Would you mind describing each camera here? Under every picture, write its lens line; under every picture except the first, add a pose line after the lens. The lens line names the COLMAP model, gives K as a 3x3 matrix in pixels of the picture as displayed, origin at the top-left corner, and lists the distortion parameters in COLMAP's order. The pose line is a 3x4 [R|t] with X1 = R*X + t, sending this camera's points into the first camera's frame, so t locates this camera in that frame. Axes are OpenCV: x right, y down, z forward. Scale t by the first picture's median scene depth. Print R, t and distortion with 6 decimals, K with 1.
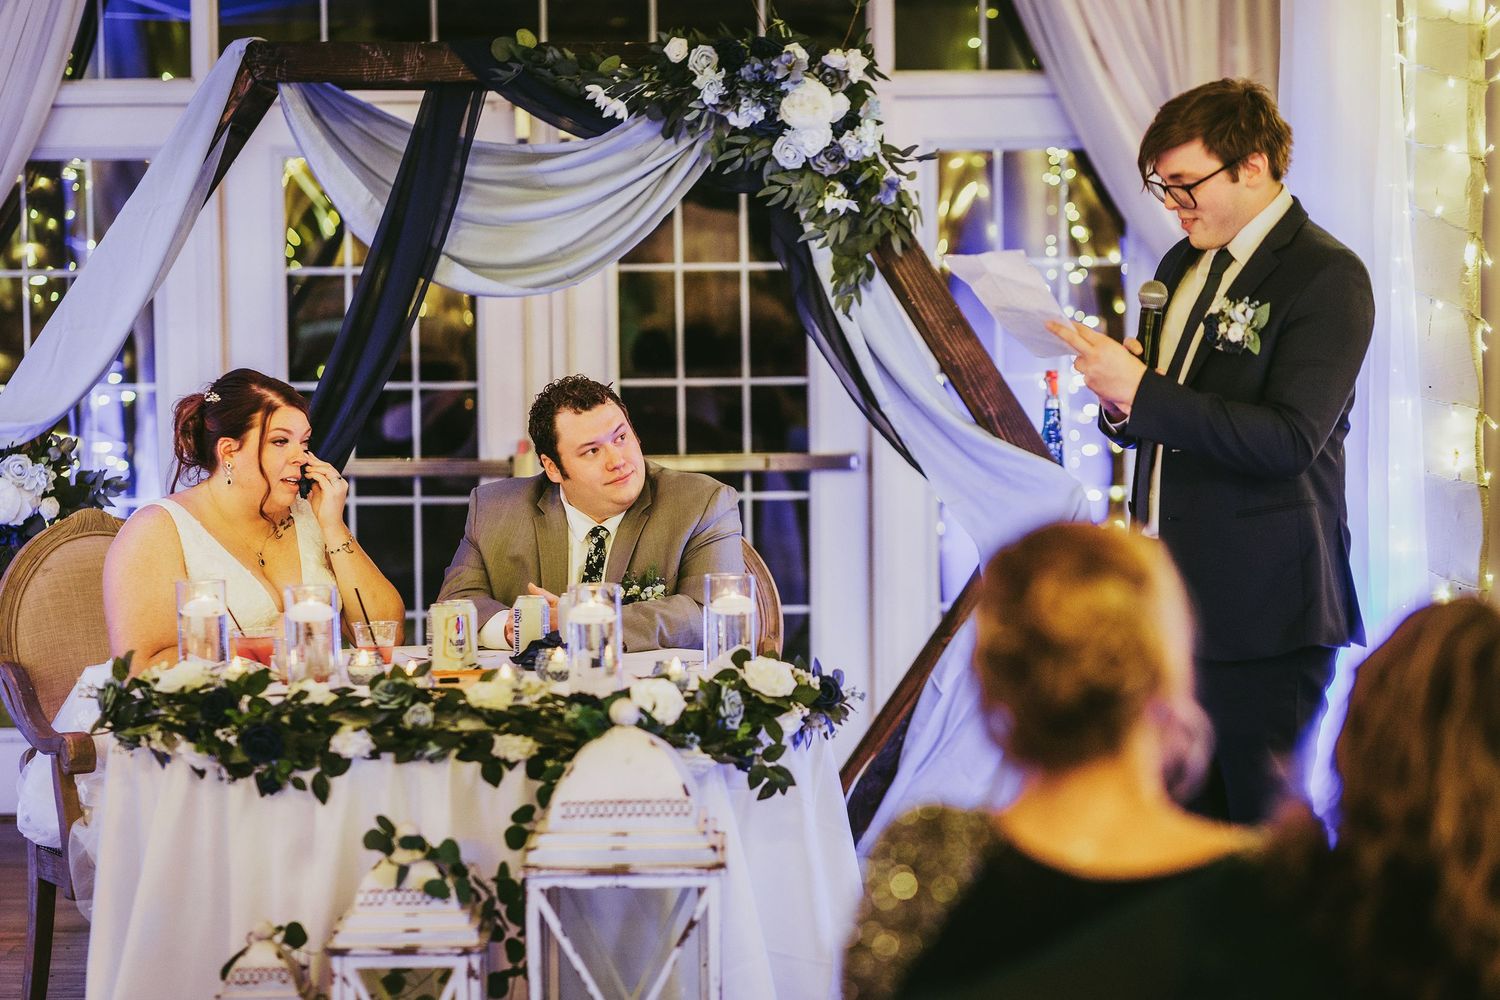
lens RADIAL K [[3662.5, 0, 774.3], [0, 3662.5, 500.9], [0, 0, 1]] dist [0.040807, 0.396537]
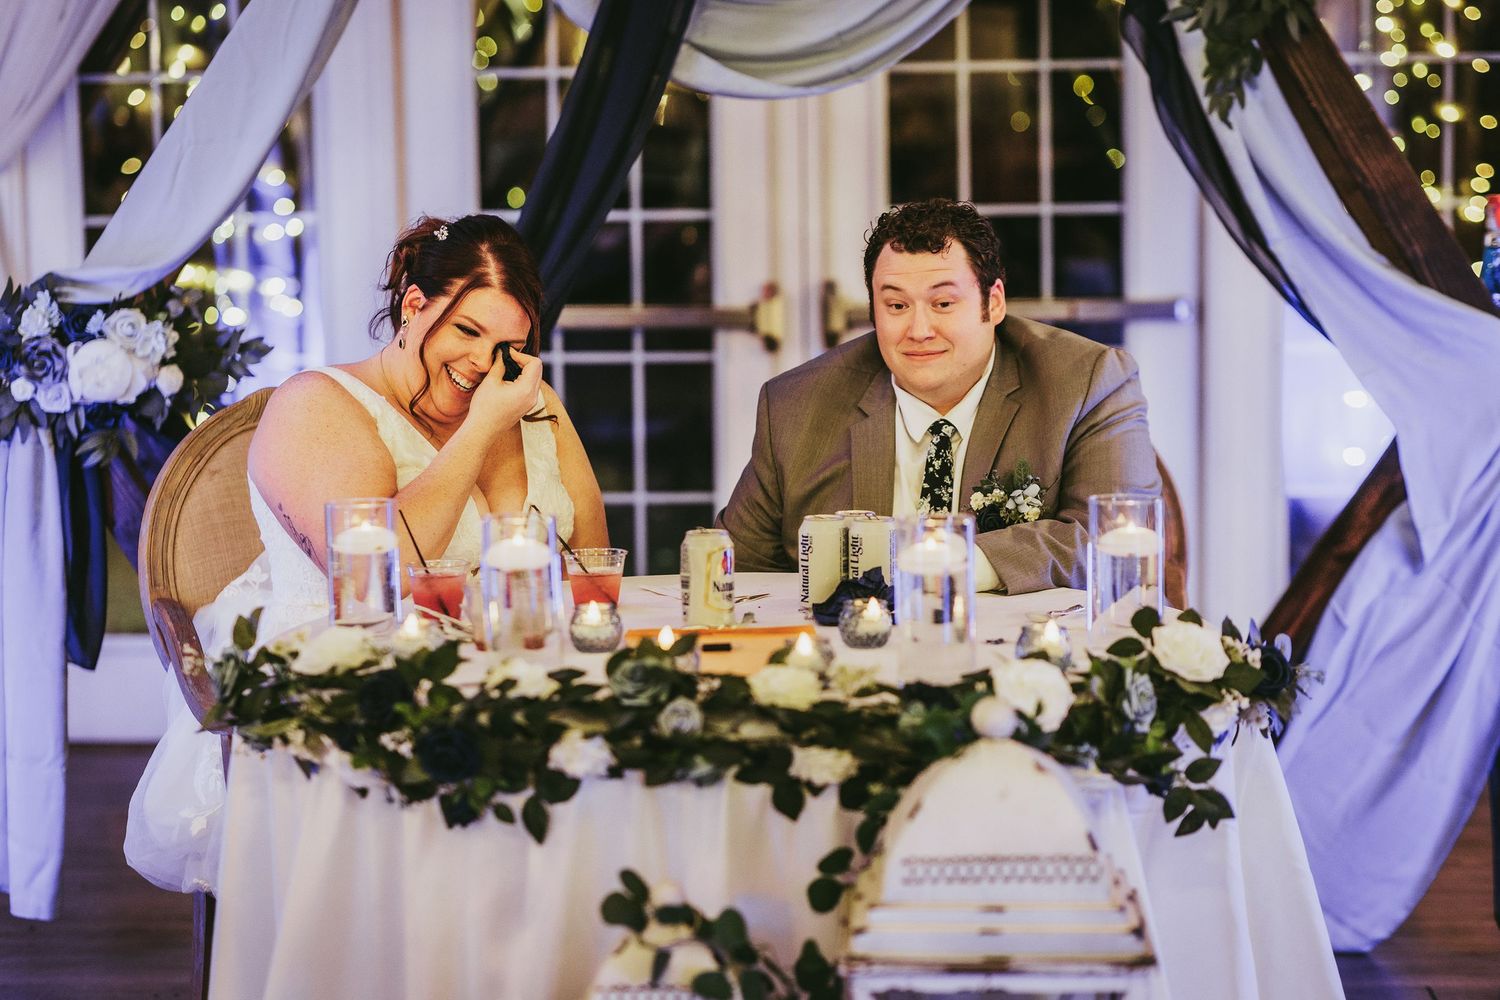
lens RADIAL K [[3608.2, 0, 750.5], [0, 3608.2, 502.6], [0, 0, 1]] dist [0.088101, -0.155138]
pose [[0.998486, 0.002730, -0.054944, -0.036201], [-0.000011, 0.998778, 0.049430, -0.009748], [0.055012, -0.049355, 0.997265, 0.258747]]
